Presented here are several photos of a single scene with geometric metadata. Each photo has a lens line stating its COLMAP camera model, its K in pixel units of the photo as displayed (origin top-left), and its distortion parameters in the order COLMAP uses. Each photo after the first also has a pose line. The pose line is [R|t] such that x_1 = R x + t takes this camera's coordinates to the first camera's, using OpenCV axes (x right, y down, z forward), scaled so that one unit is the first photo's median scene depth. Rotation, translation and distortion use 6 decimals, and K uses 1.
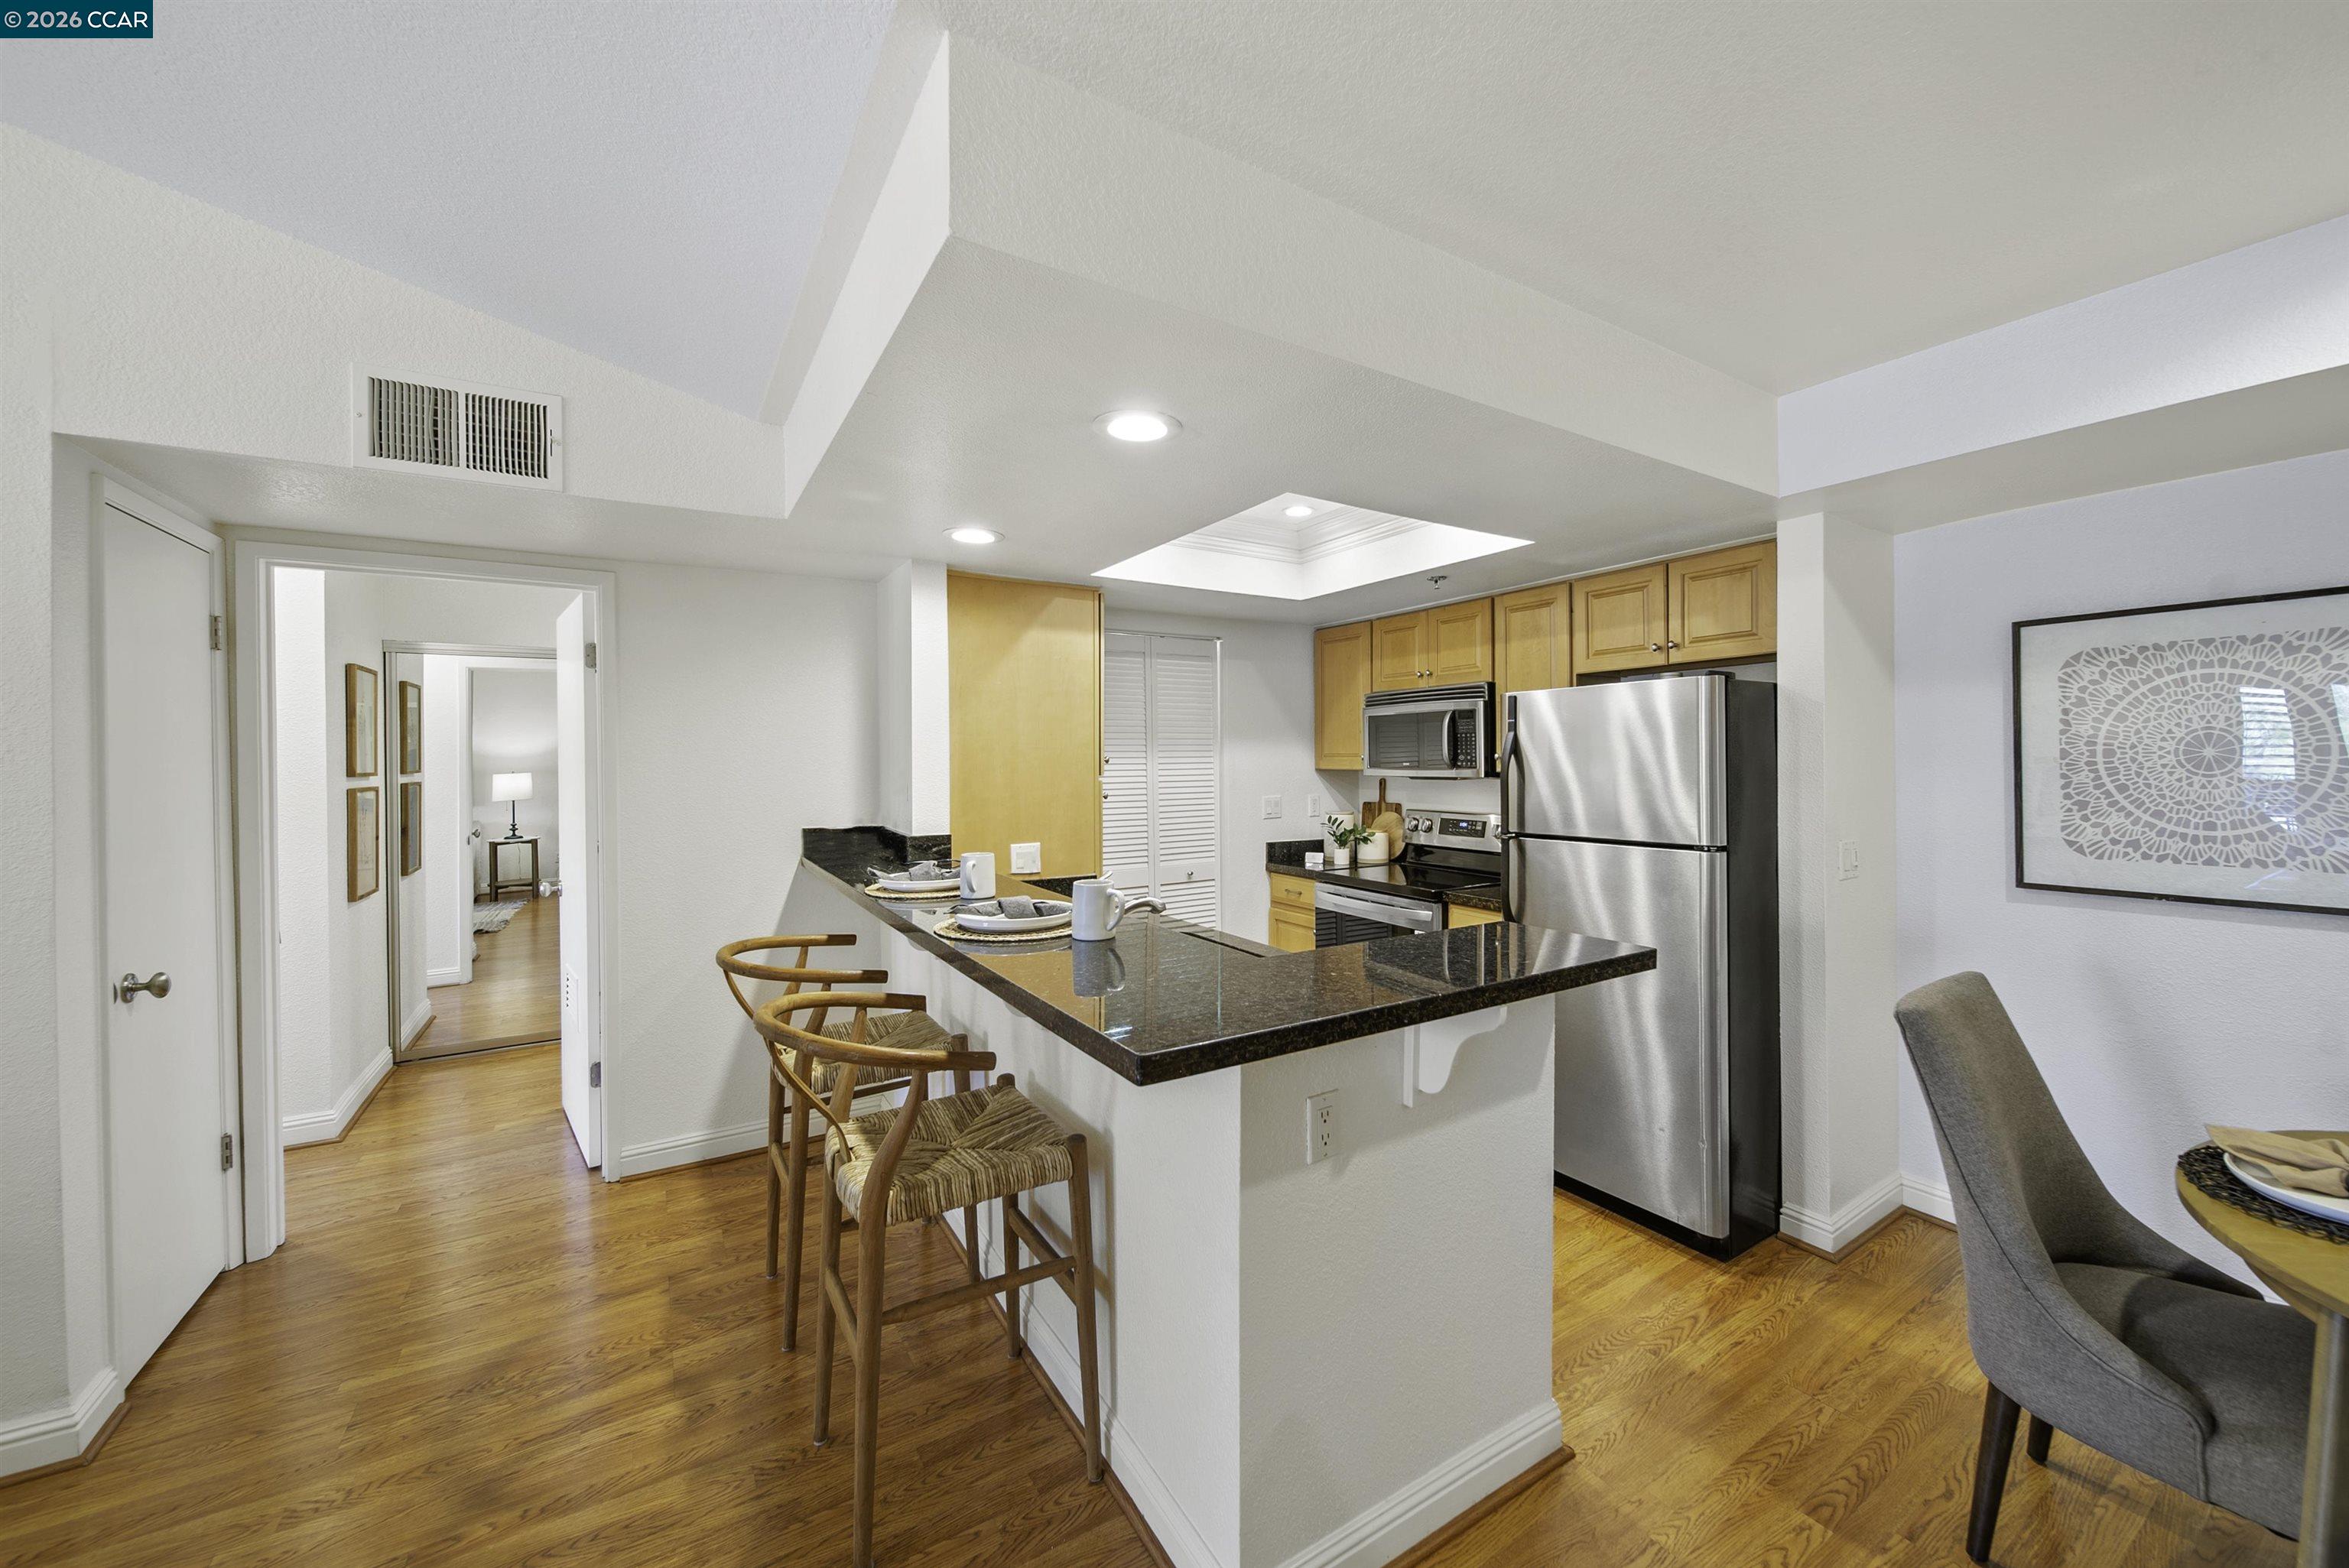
lens RADIAL K [[896.3, 0, 1212.2], [0, 896.3, 765.2], [0, 0, 1]] dist [-0.001554, -0.000112]
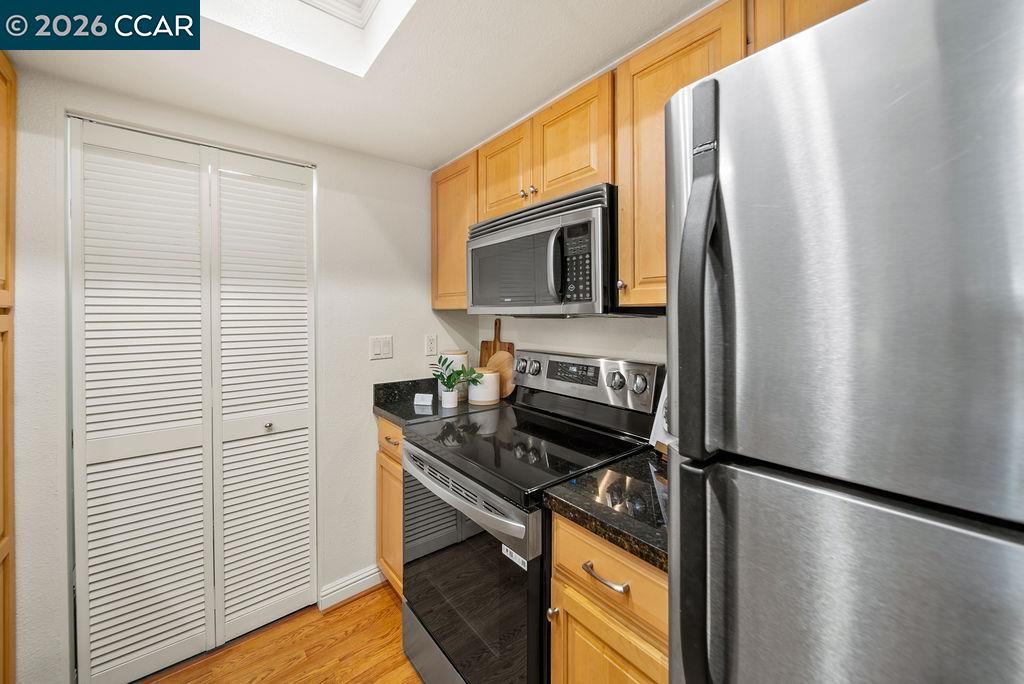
lens RADIAL K [[395.4, 0, 510.1], [0, 395.4, 315.4], [0, 0, 1]] dist [0.000922, -0.000018]
pose [[0.992621, 0.004634, 0.121168, 0.225983], [-0.003983, 0.999976, -0.005616, 0.020278], [-0.121191, 0.005091, 0.992616, 0.819446]]
